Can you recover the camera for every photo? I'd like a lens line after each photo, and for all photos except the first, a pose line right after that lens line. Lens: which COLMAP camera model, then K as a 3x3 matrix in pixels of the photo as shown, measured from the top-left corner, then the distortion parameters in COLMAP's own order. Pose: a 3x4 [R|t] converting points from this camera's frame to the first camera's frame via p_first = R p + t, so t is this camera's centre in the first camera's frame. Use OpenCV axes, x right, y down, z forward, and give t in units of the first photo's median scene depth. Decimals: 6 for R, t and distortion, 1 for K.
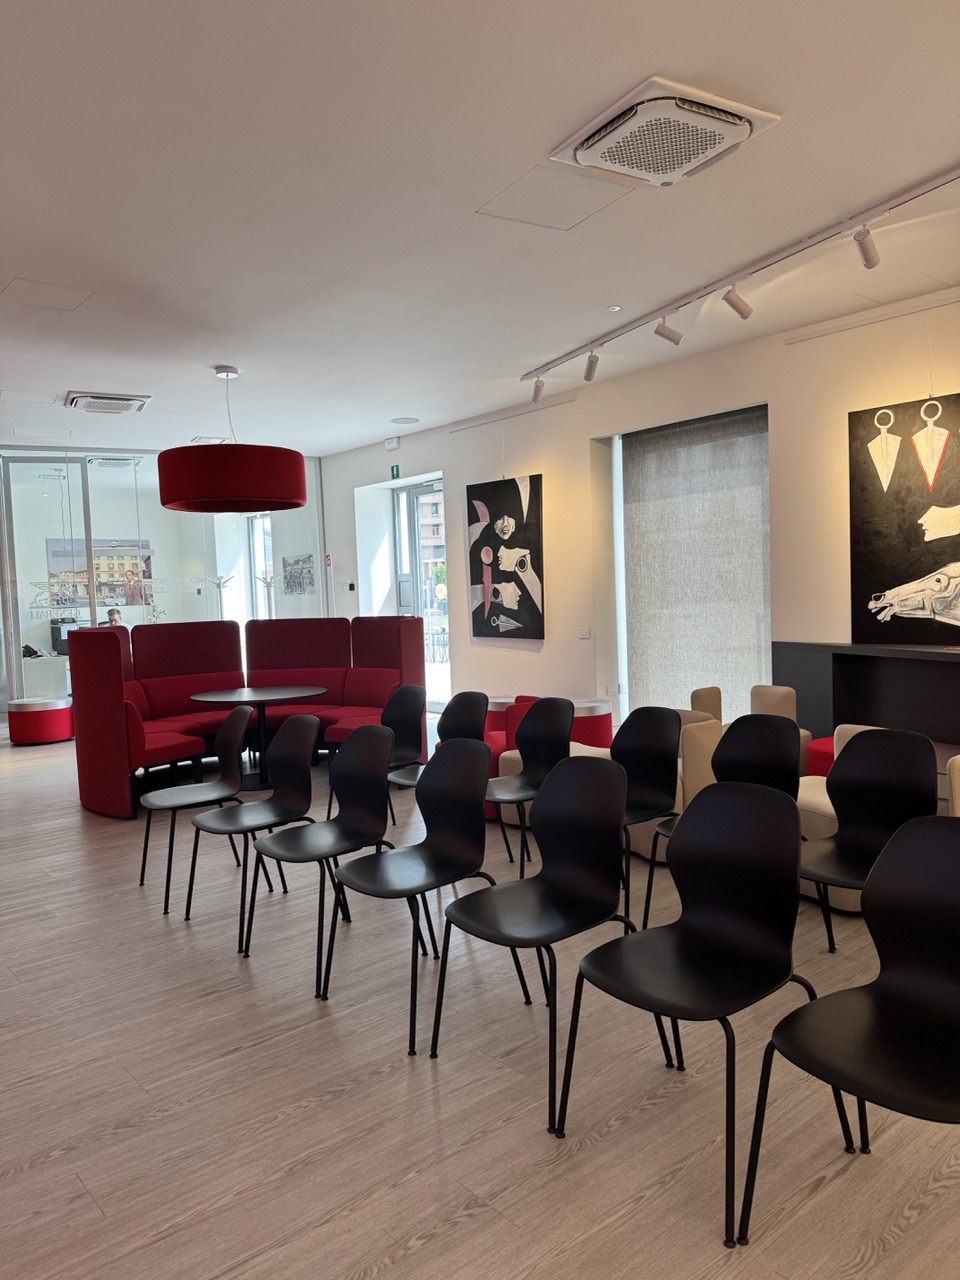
lens RADIAL K [[895.2, 0, 478.1], [0, 895.2, 642.4], [0, 0, 1]] dist [0.143195, -0.265787]
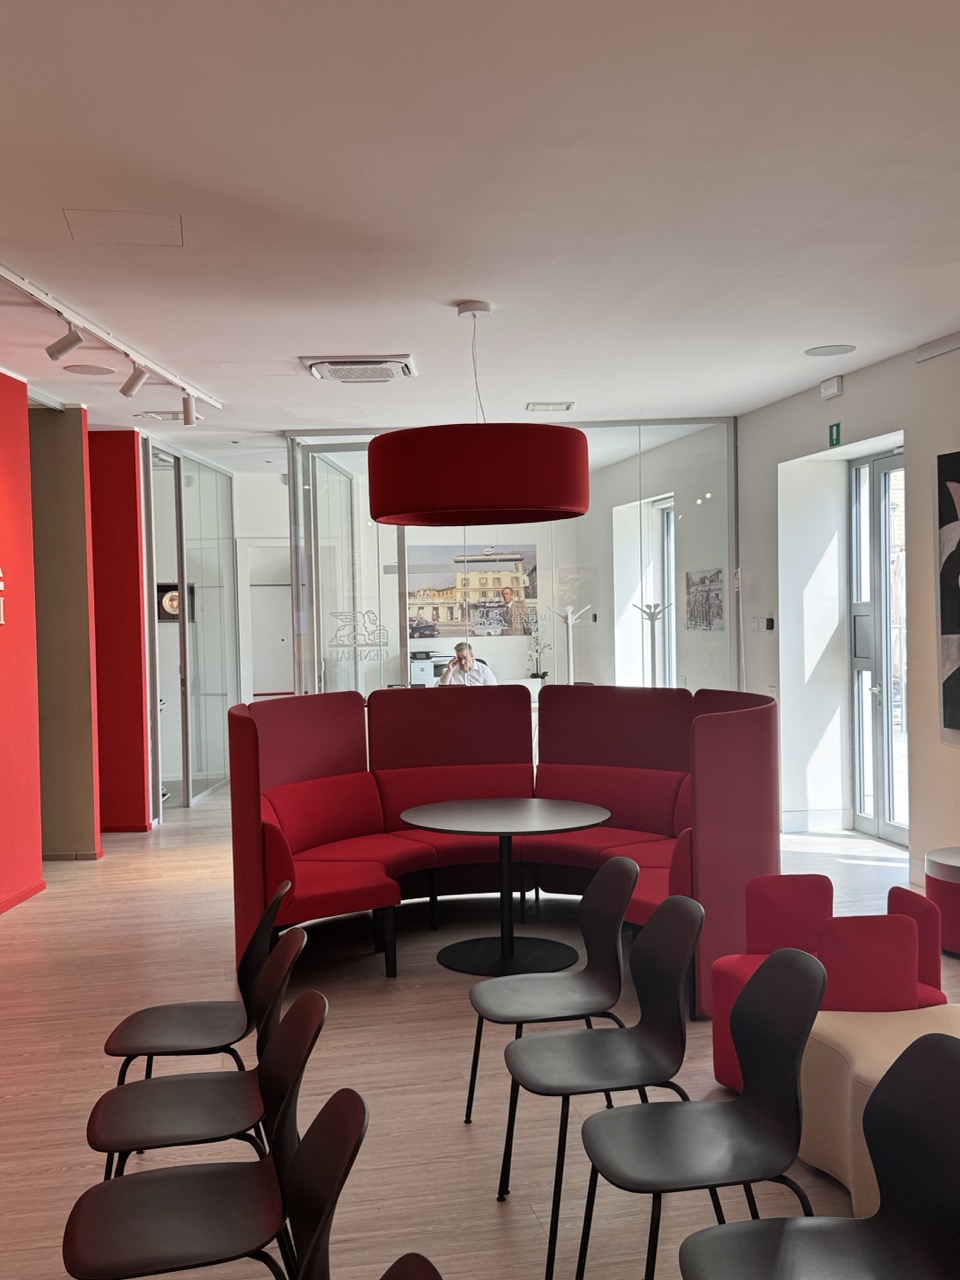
lens RADIAL K [[1265.2, 0, 473.4], [0, 1265.2, 642.8], [0, 0, 1]] dist [0.186939, -0.379008]
pose [[0.875905, 0.029168, -0.481602, 0.131493], [-0.036537, 0.999315, -0.005928, -0.046469], [0.481099, 0.022789, 0.876370, 0.176046]]
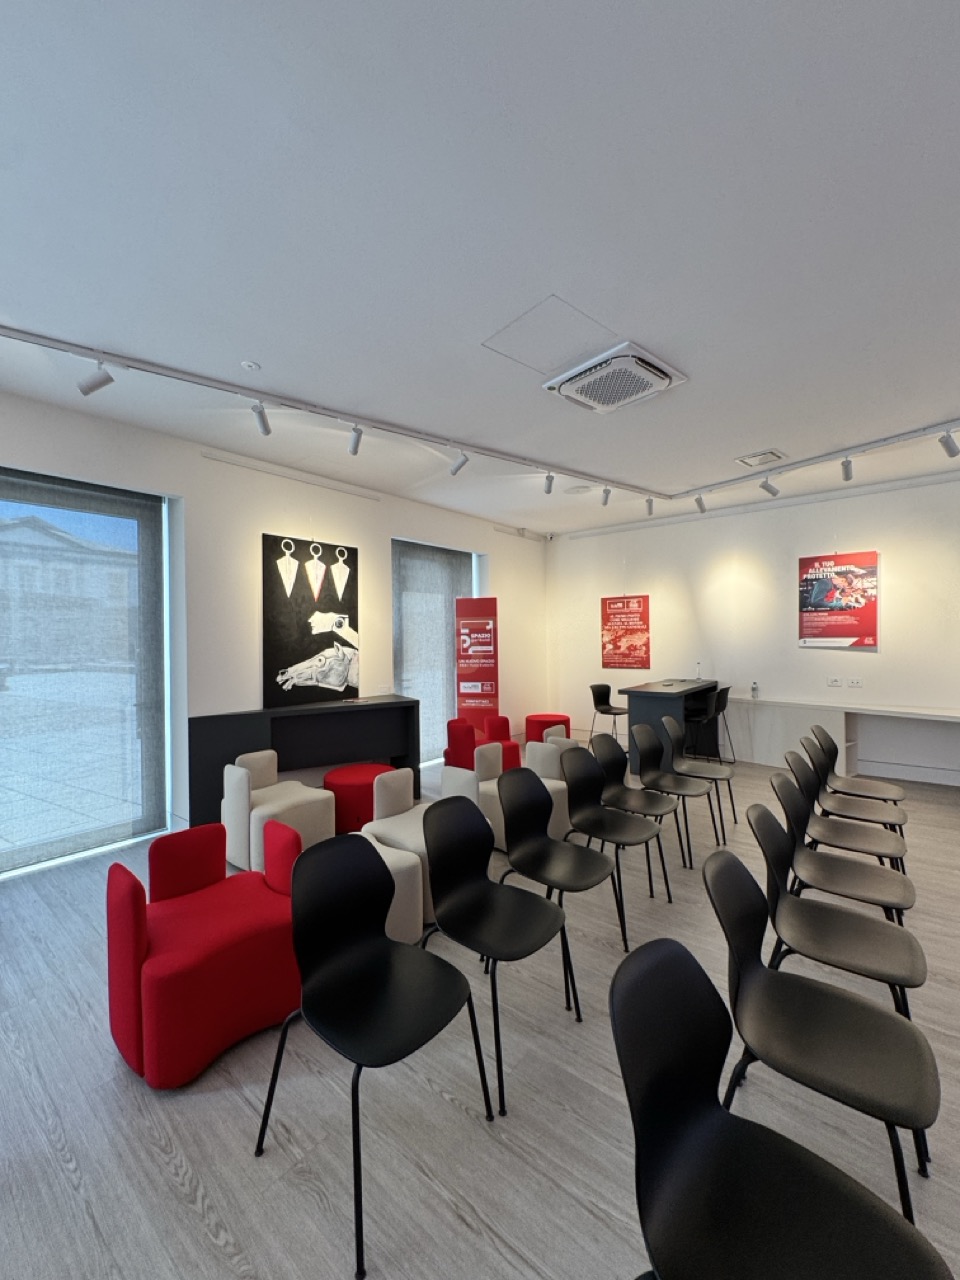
lens RADIAL K [[513.4, 0, 480.0], [0, 513.4, 640.0], [0, 0, 1]] dist [-0.000294, 0.000107]
pose [[-0.168652, 0.035450, 0.985038, -0.263429], [0.075484, 0.996883, -0.022952, -0.041218], [-0.982781, 0.070483, -0.170802, 0.591008]]
